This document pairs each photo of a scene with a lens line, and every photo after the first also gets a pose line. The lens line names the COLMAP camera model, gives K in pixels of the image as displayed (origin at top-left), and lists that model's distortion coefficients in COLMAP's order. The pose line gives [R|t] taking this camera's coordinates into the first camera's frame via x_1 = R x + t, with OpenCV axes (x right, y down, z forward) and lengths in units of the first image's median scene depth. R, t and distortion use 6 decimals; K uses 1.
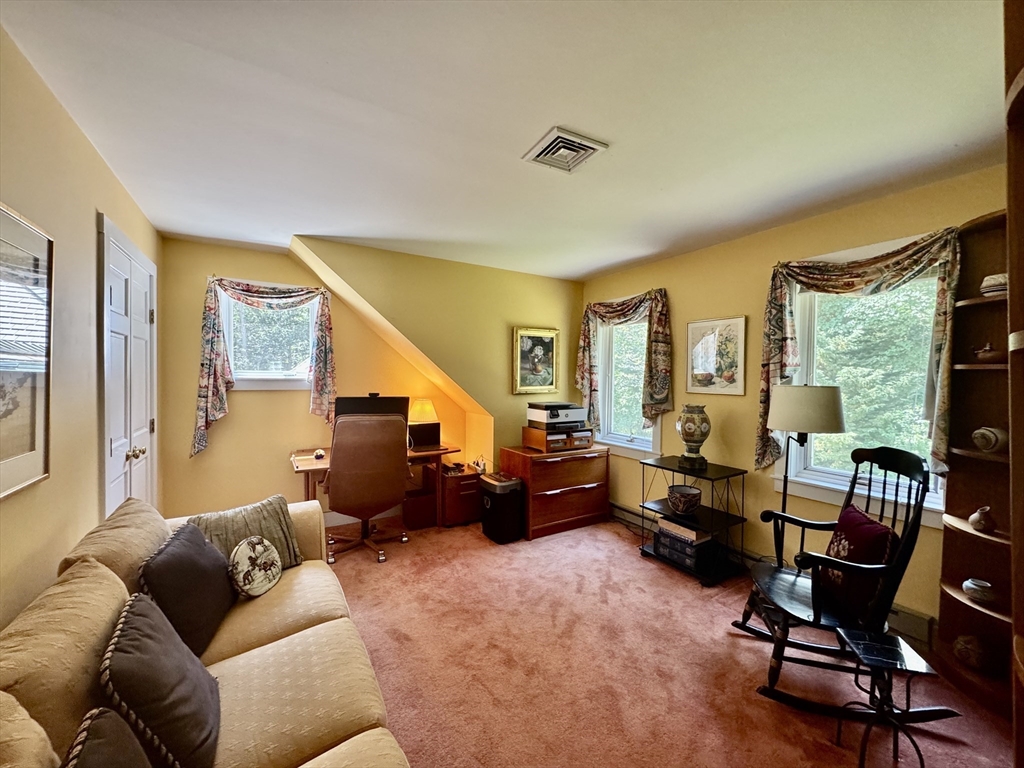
lens RADIAL K [[409.0, 0, 512.0], [0, 409.0, 384.0], [0, 0, 1]] dist [-0.003910, 0.000482]
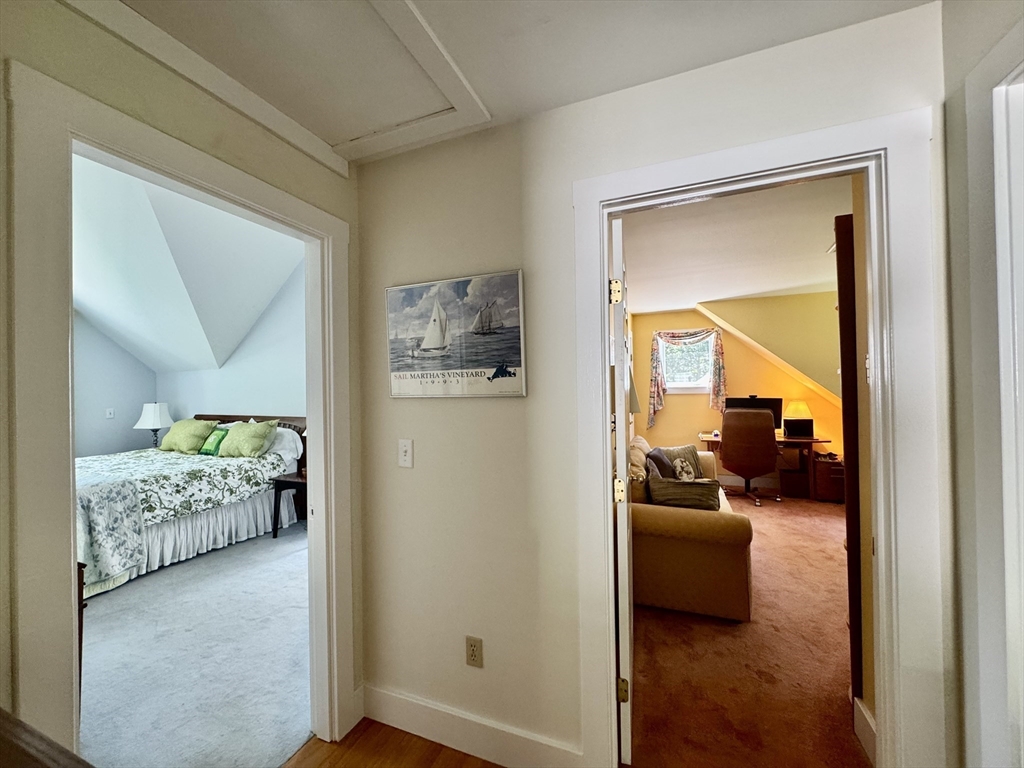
lens RADIAL K [[409.0, 0, 512.0], [0, 409.0, 384.0], [0, 0, 1]] dist [-0.003910, 0.000482]
pose [[0.598144, -0.026329, -0.800956, 0.333739], [0.010644, 0.999633, -0.024911, 0.009176], [0.801318, 0.006375, 0.598205, -0.593088]]
